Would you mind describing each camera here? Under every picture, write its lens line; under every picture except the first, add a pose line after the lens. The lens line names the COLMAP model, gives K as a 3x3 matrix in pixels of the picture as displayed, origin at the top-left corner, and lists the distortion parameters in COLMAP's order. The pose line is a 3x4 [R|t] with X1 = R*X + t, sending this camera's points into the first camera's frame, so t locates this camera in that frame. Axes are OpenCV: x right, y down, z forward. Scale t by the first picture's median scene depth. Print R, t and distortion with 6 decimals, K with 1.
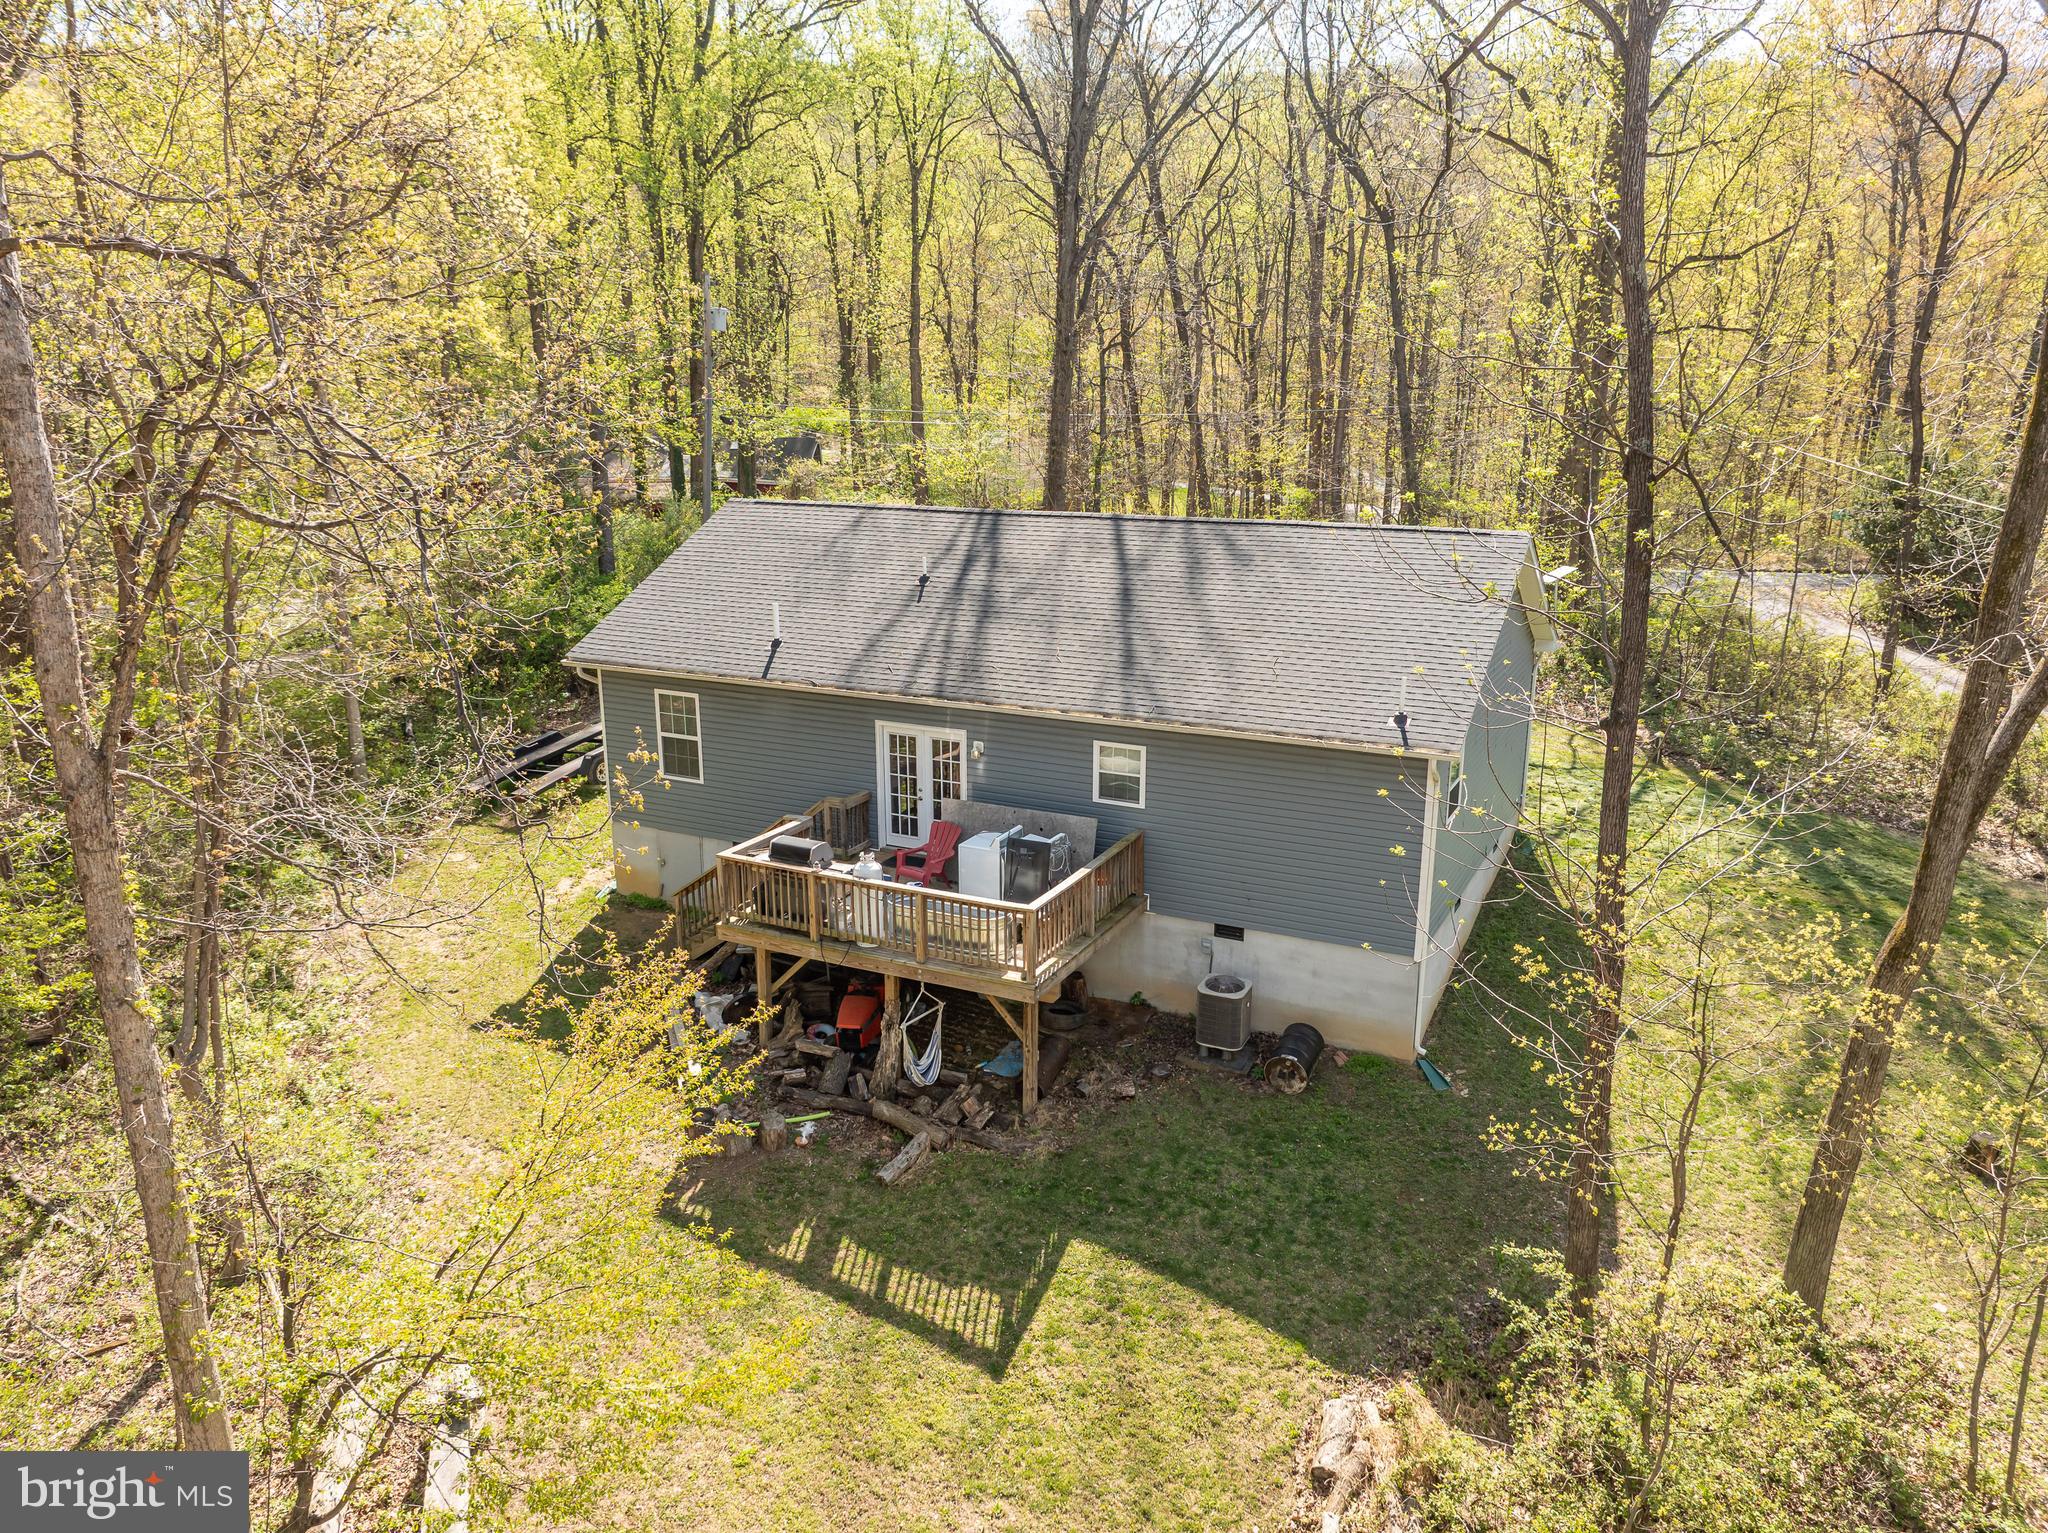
lens RADIAL K [[1461.2, 0, 1013.5], [0, 1461.2, 764.1], [0, 0, 1]] dist [-0.039366, 0.002537]
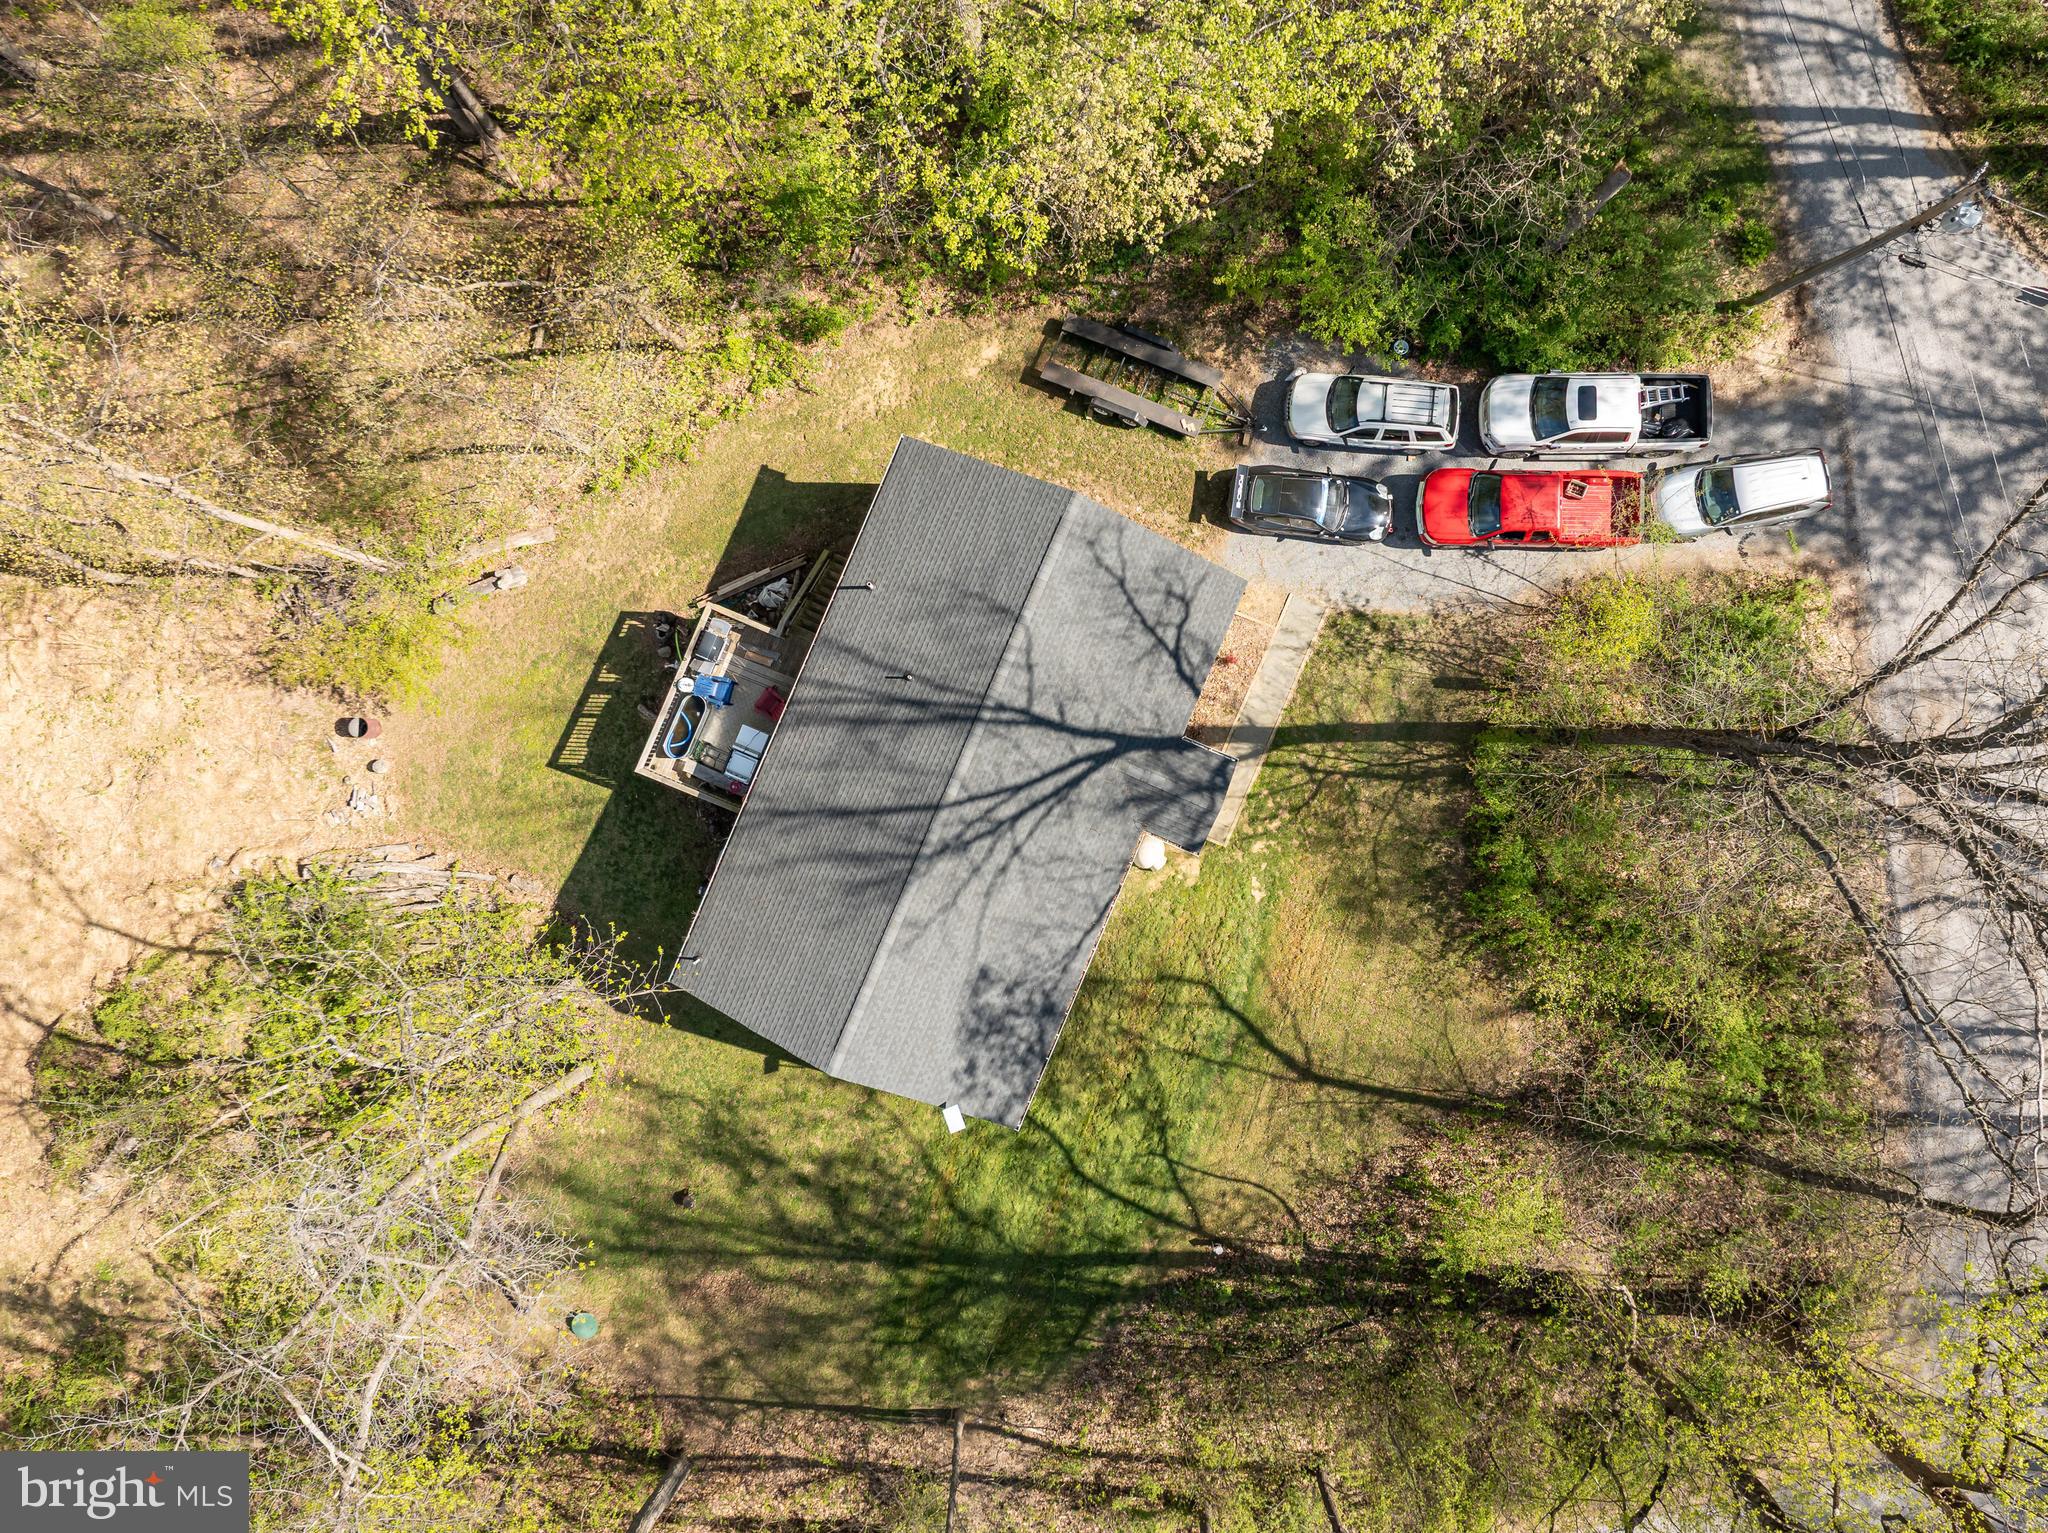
lens RADIAL K [[1600.3, 0, 1061.6], [0, 1600.3, 756.1], [0, 0, 1]] dist [-0.023856, 0.001630]
pose [[0.075383, 0.997131, -0.006886, 0.060644], [-0.255656, 0.026002, 0.966418, -2.487529], [0.963824, -0.071091, 0.256882, 1.054373]]
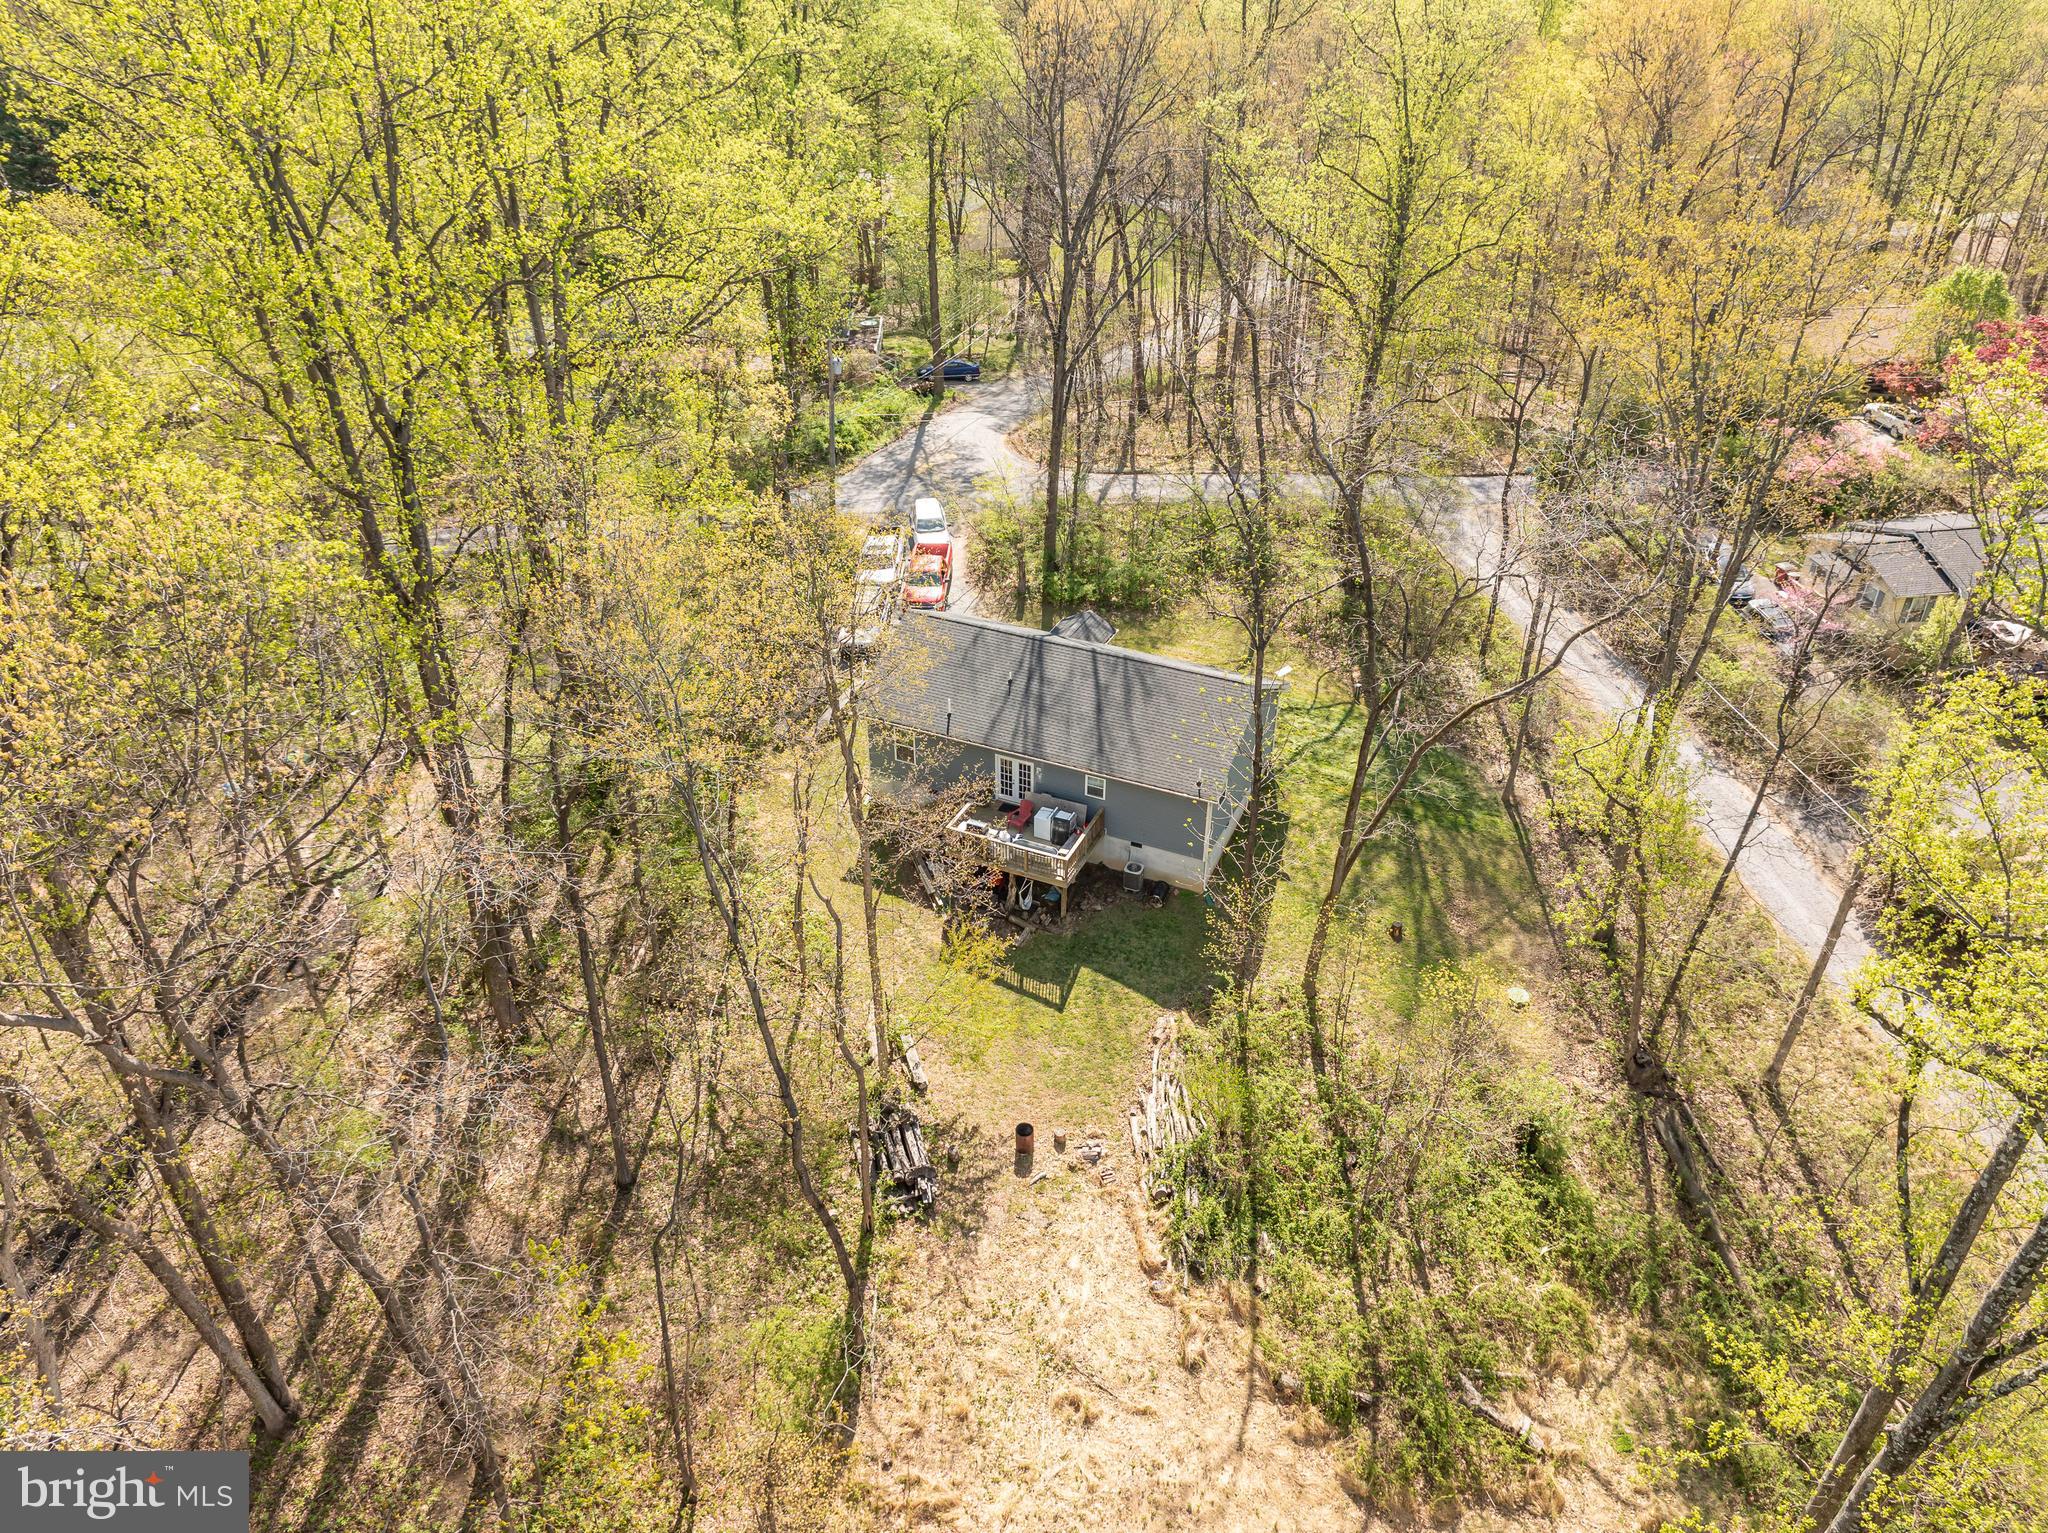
lens RADIAL K [[1461.2, 0, 1013.5], [0, 1461.2, 764.1], [0, 0, 1]] dist [-0.039366, 0.002537]
pose [[0.999182, -0.019650, 0.035341, -0.204107], [0.007819, 0.951383, 0.307910, -1.035343], [-0.039673, -0.307382, 0.950759, -1.801103]]
